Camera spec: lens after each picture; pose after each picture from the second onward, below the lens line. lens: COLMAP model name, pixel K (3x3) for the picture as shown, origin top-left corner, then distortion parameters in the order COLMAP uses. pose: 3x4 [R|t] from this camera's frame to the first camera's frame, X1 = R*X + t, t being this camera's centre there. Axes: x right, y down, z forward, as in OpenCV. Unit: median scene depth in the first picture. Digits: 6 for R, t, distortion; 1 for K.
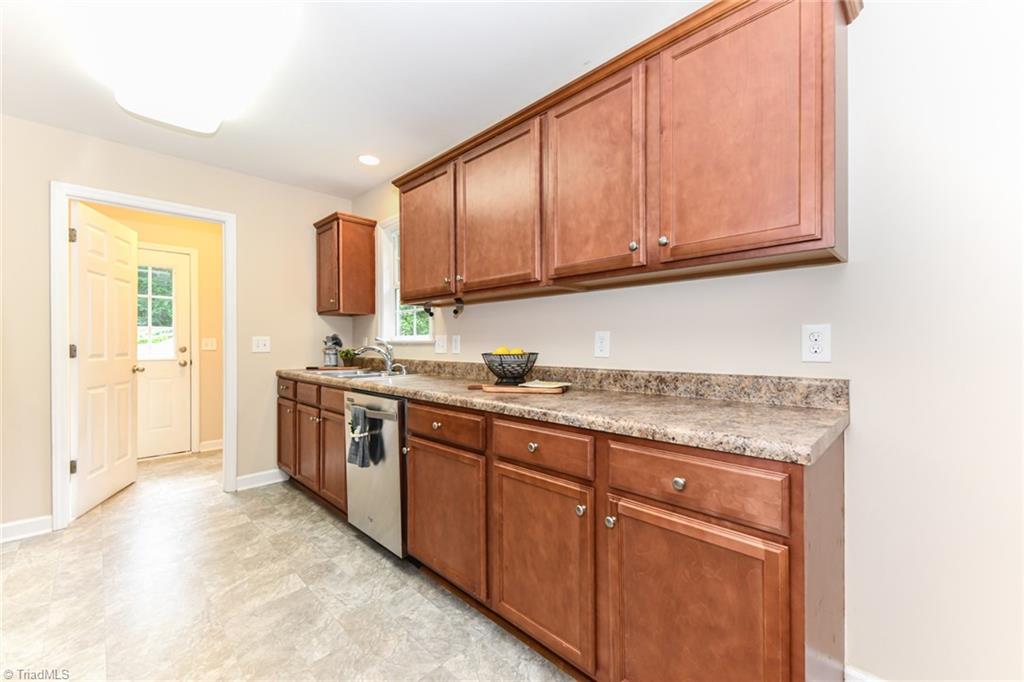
lens RADIAL K [[418.9, 0, 516.1], [0, 418.9, 345.5], [0, 0, 1]] dist [0.009352, -0.000057]
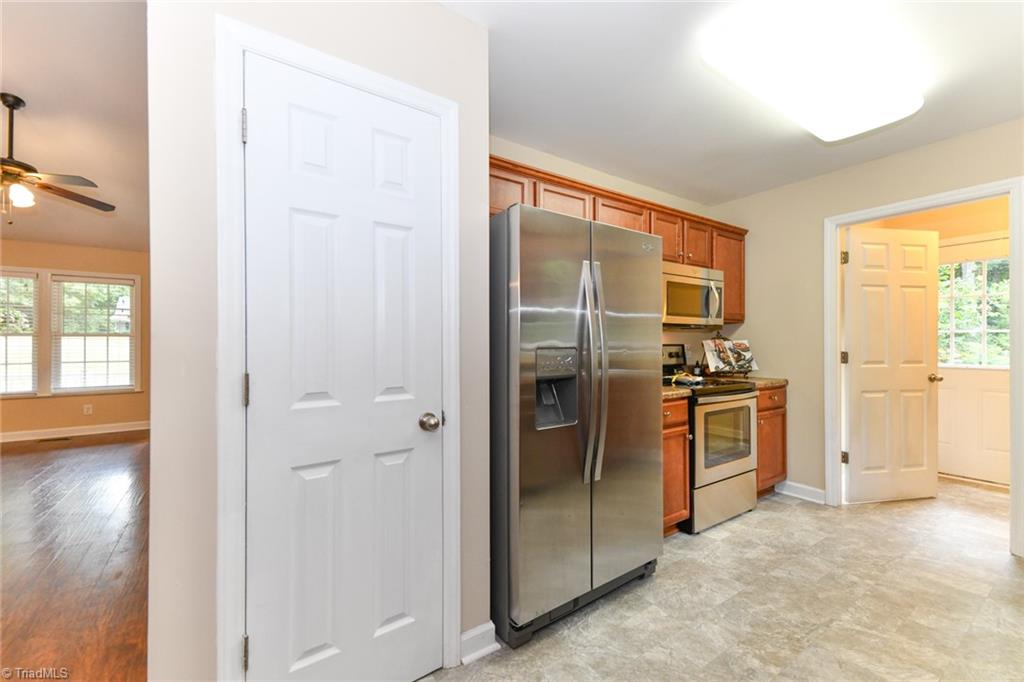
lens RADIAL K [[418.9, 0, 516.1], [0, 418.9, 345.5], [0, 0, 1]] dist [0.009352, -0.000057]
pose [[-0.195012, 0.003576, -0.980794, 0.435030], [-0.004565, 0.999979, 0.004554, -0.035833], [0.980790, 0.005366, -0.194991, 0.575701]]
